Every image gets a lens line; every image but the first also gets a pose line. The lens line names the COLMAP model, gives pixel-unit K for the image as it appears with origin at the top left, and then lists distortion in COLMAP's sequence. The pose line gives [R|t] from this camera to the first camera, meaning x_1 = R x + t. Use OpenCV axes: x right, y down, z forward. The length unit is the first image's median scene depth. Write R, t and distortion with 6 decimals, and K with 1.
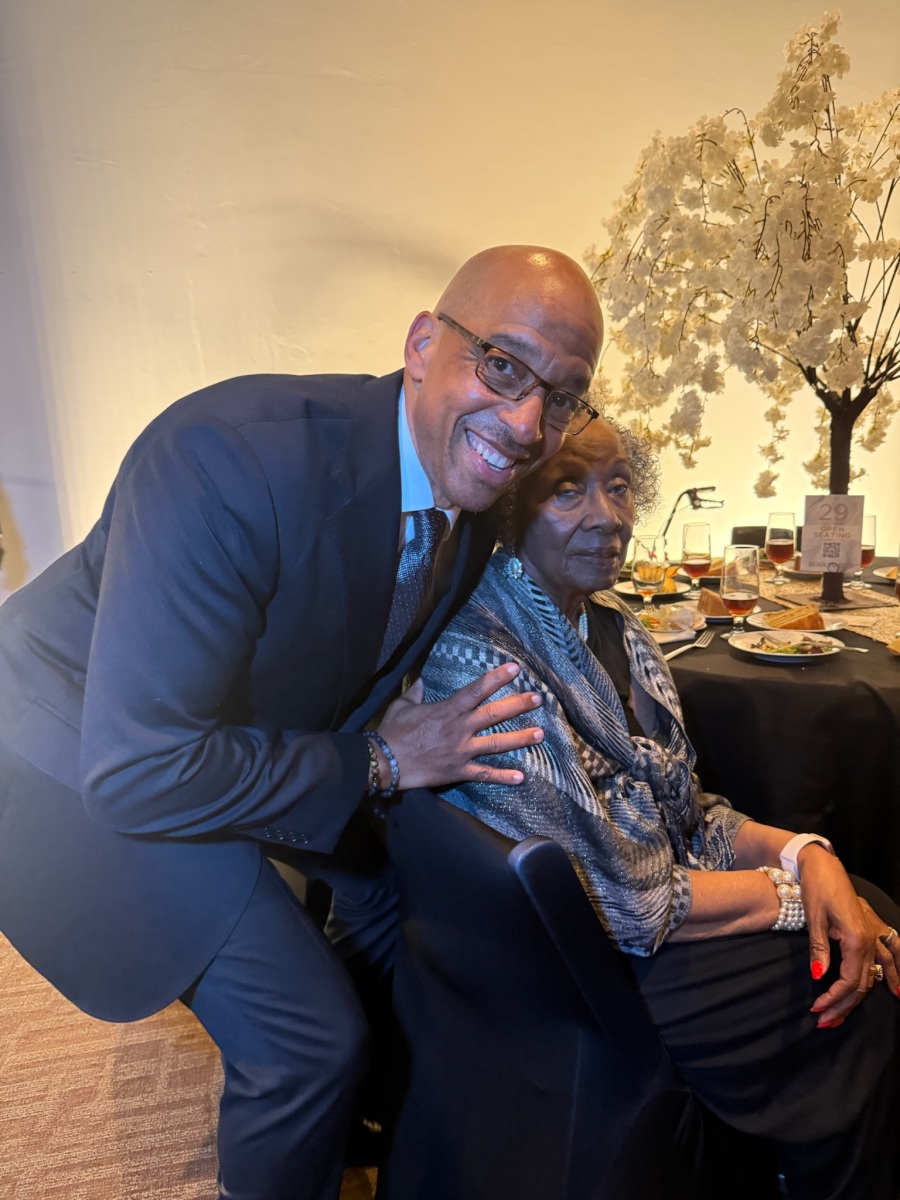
lens RADIAL K [[847.8, 0, 450.0], [0, 847.8, 600.0], [0, 0, 1]] dist [-0.022598, -0.004283]
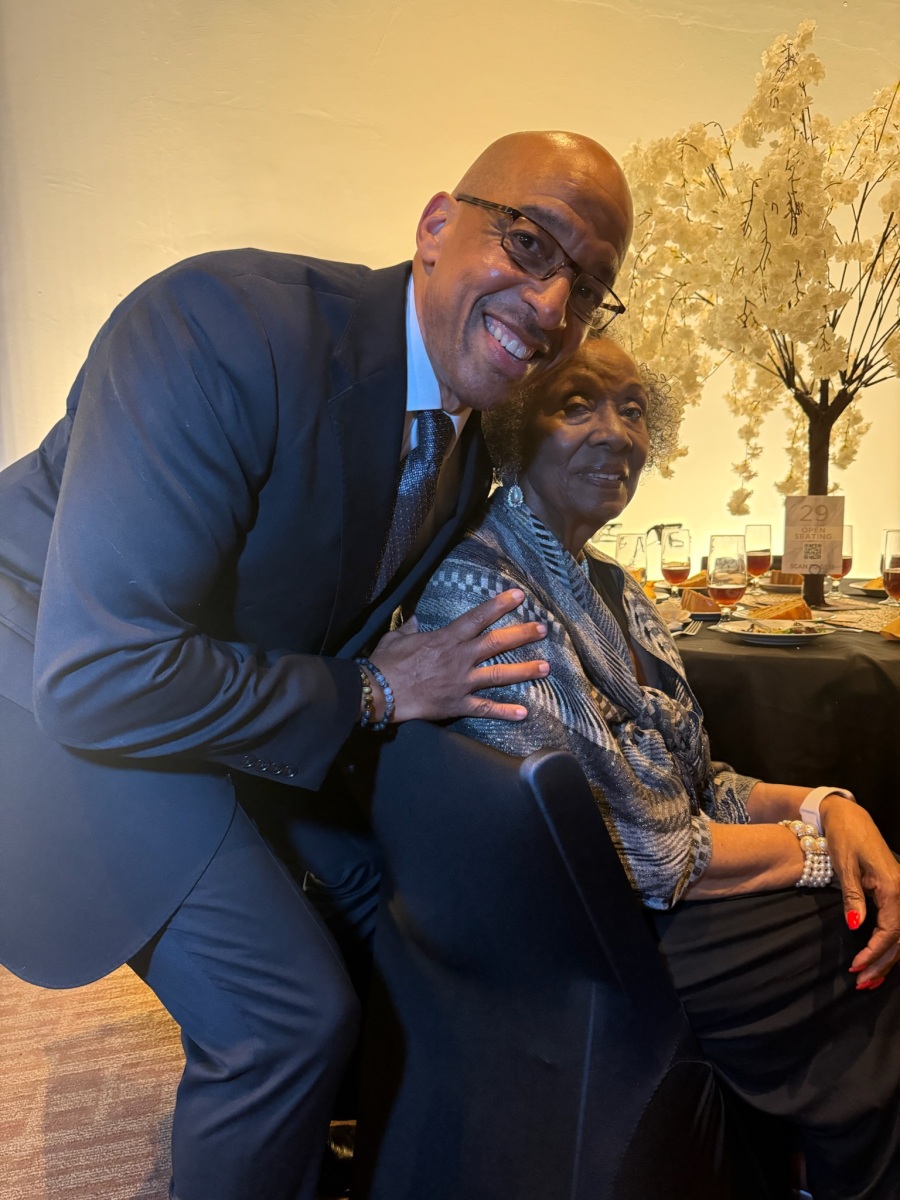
lens RADIAL K [[841.8, 0, 450.0], [0, 841.8, 600.0], [0, 0, 1]] dist [-0.012470, -0.005067]
pose [[0.998433, 0.015779, 0.053691, -0.045283], [-0.010730, 0.995604, -0.093048, 0.161097], [-0.054924, 0.092326, 0.994213, 0.079926]]
